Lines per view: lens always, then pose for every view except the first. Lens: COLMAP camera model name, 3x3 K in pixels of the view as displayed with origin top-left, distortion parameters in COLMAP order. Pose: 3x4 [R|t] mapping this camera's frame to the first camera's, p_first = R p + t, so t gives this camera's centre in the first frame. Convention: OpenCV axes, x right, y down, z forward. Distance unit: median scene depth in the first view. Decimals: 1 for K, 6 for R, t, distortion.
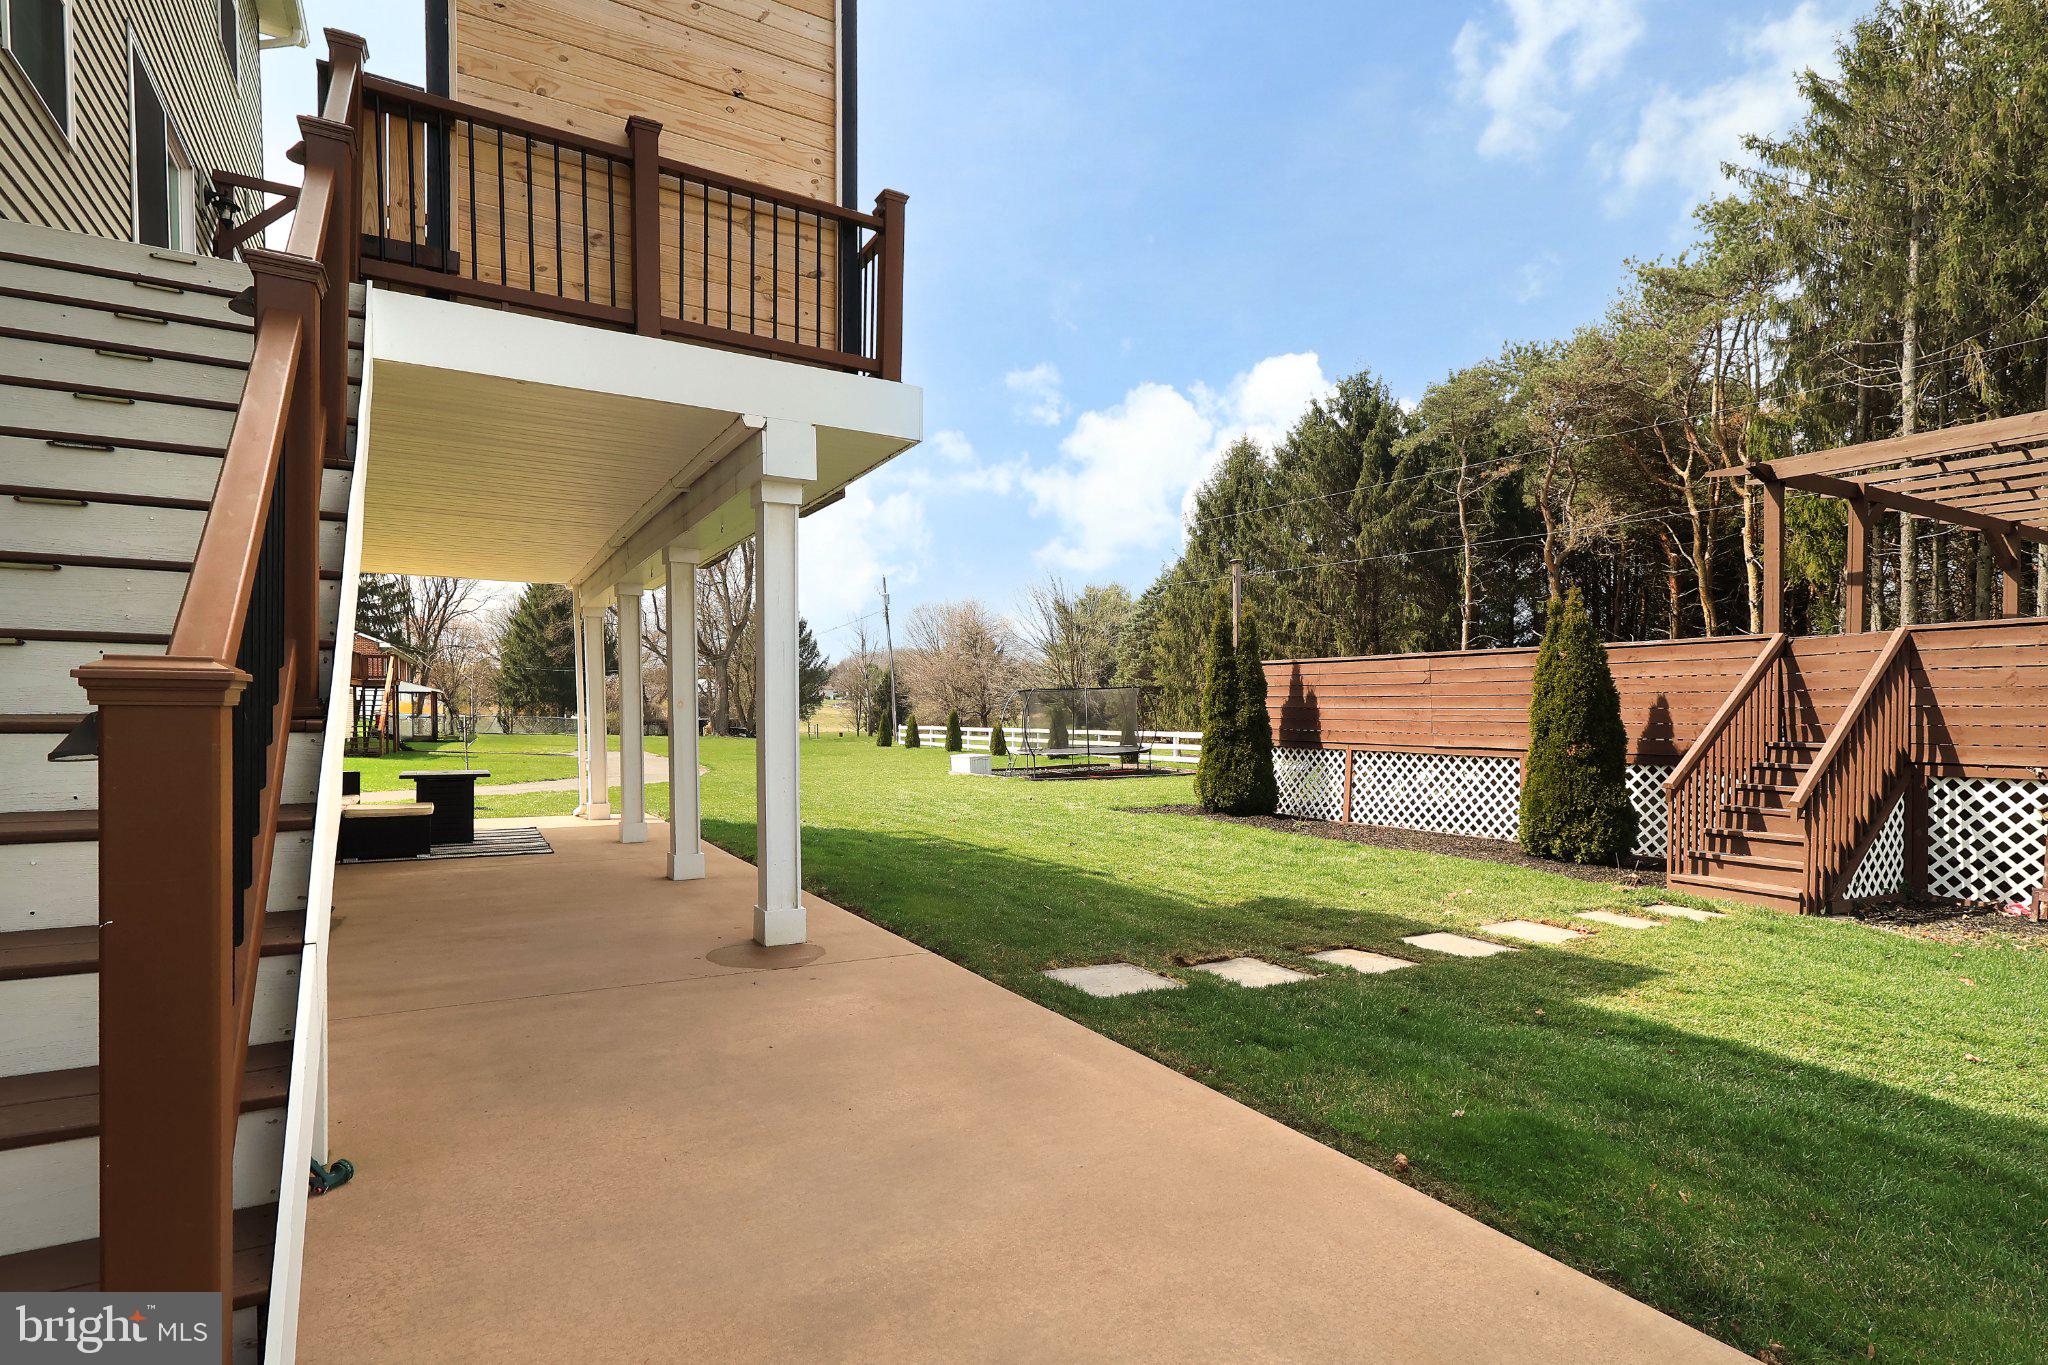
lens RADIAL K [[1039.7, 0, 1038.4], [0, 1039.7, 726.3], [0, 0, 1]] dist [0.002788, 0.000713]
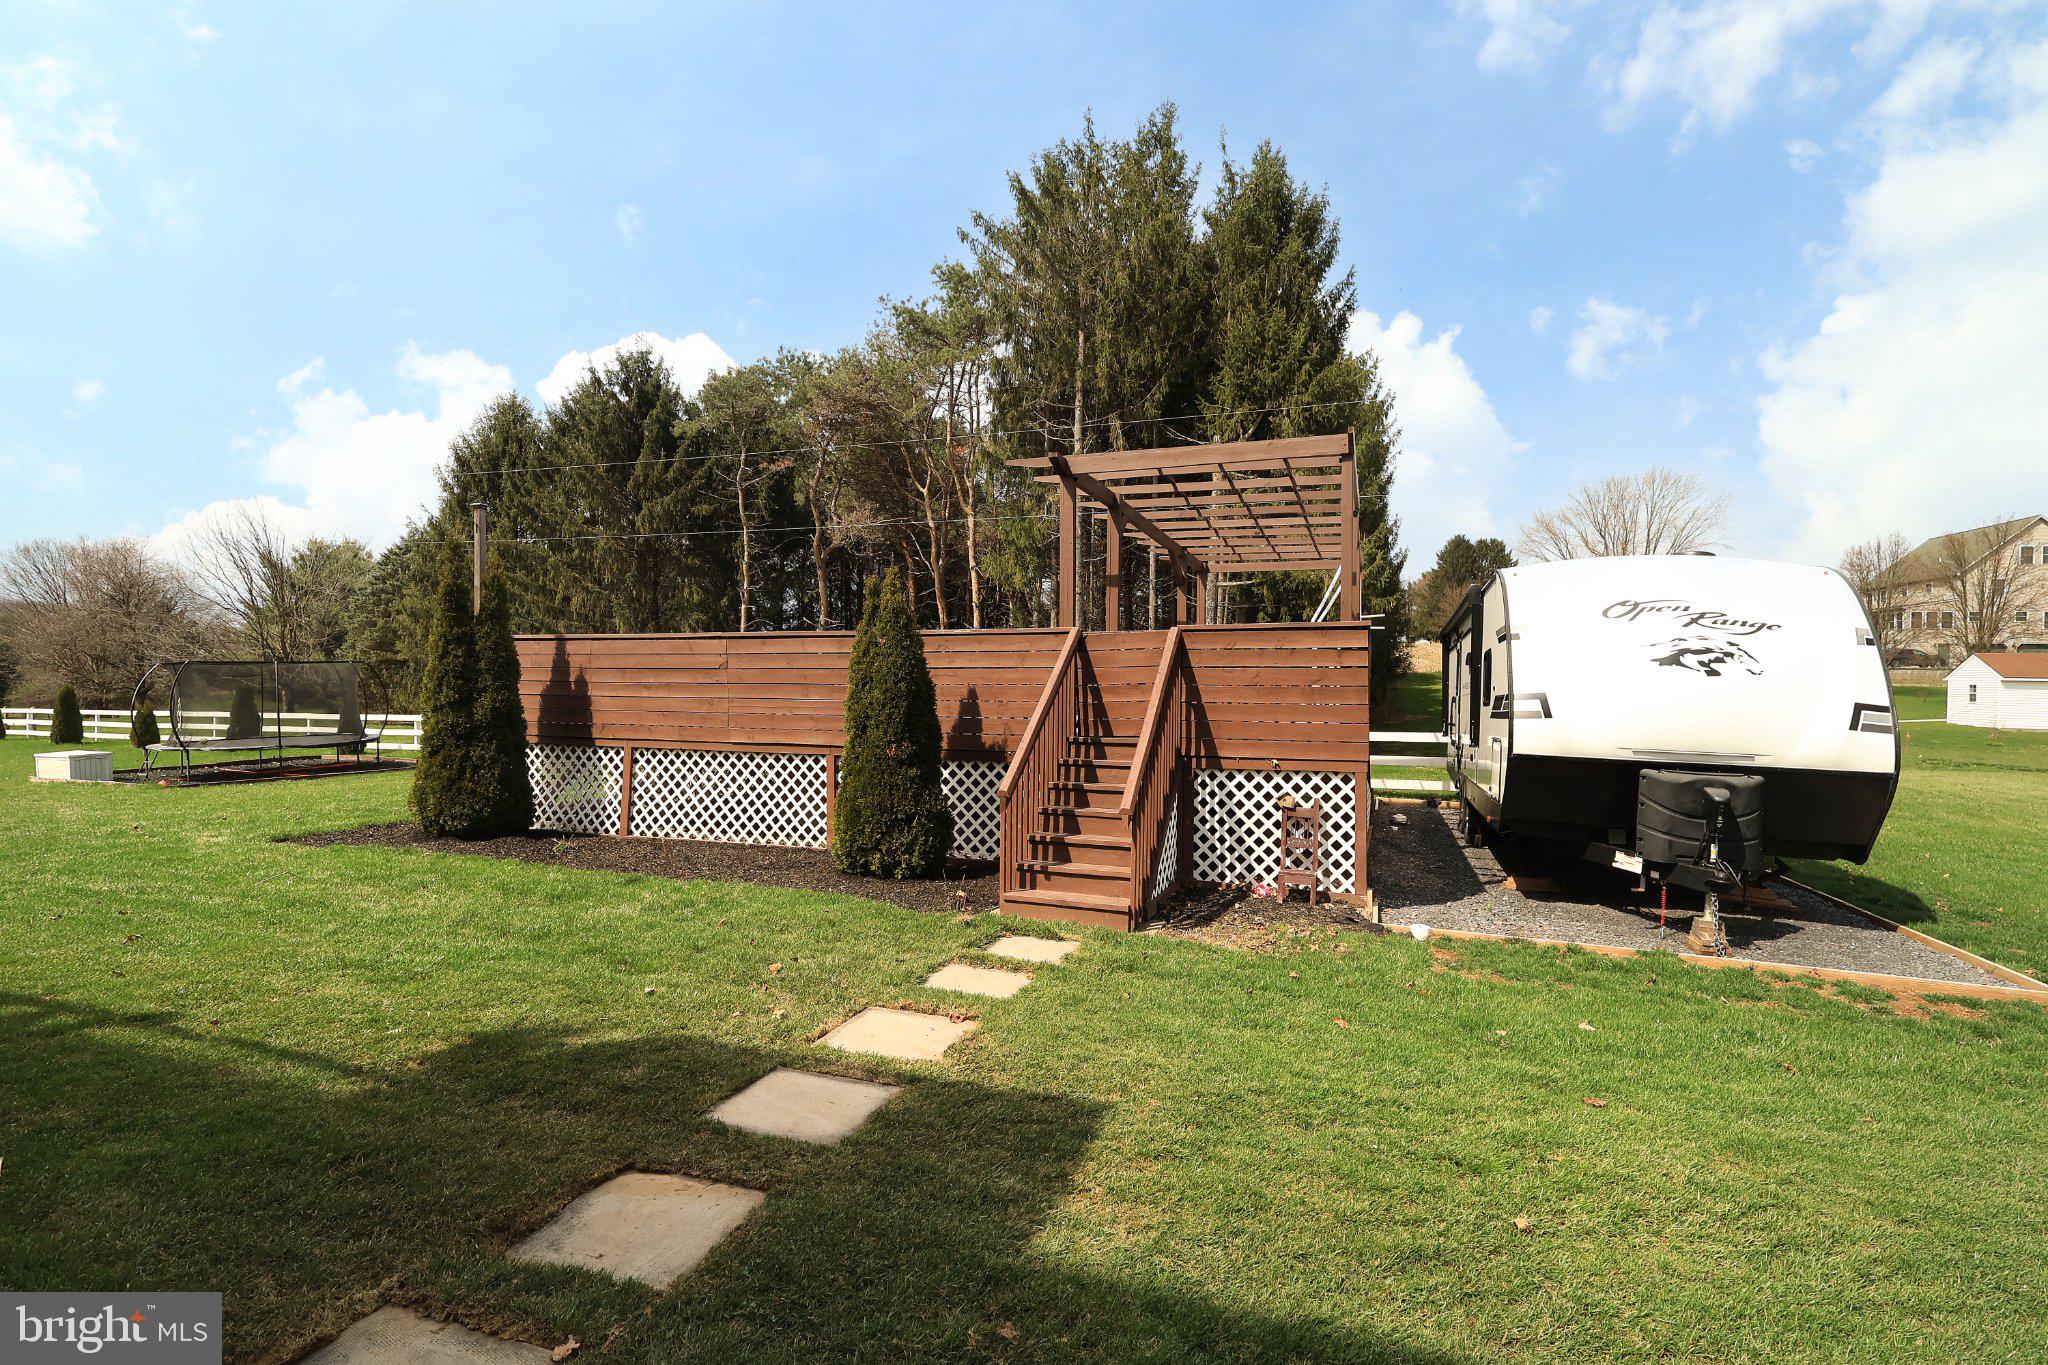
lens RADIAL K [[971.5, 0, 1024.0], [0, 971.5, 682.5], [0, 0, 1]] dist [0.000355, -0.000207]
pose [[0.779295, 0.009431, 0.626587, 0.033963], [0.003217, 0.999813, -0.019048, -0.007107], [-0.626650, 0.016860, 0.779119, 0.114740]]
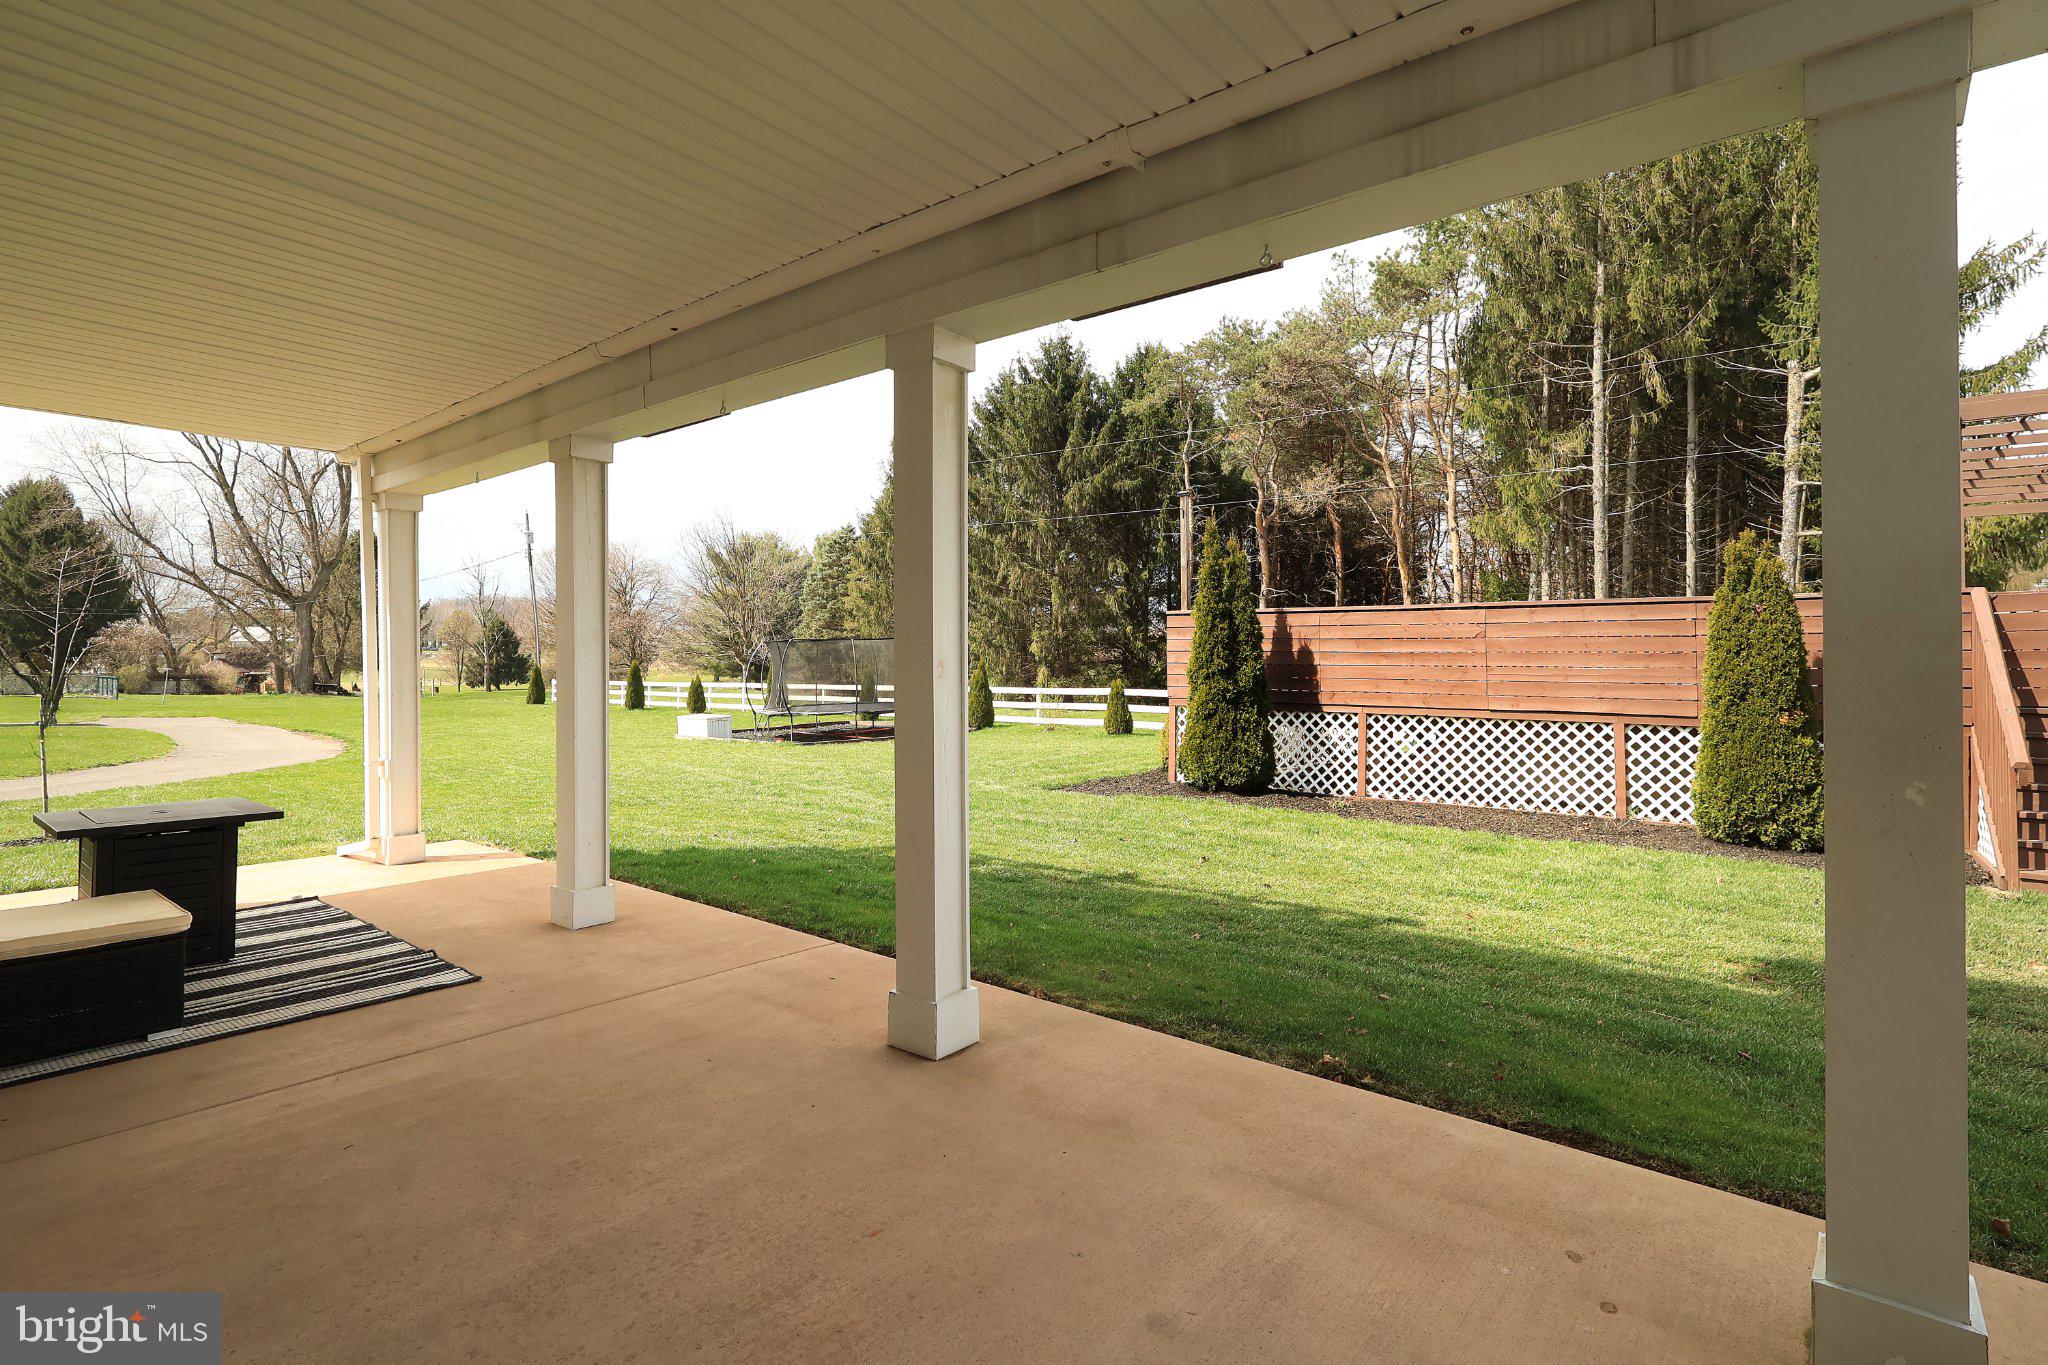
lens RADIAL K [[1011.5, 0, 1021.1], [0, 1011.5, 644.0], [0, 0, 1]] dist [0.002323, 0.000338]
pose [[0.944066, 0.007917, 0.329661, -0.138681], [0.002787, 0.999485, -0.031983, -0.004976], [-0.329744, 0.031113, 0.943558, 0.165758]]
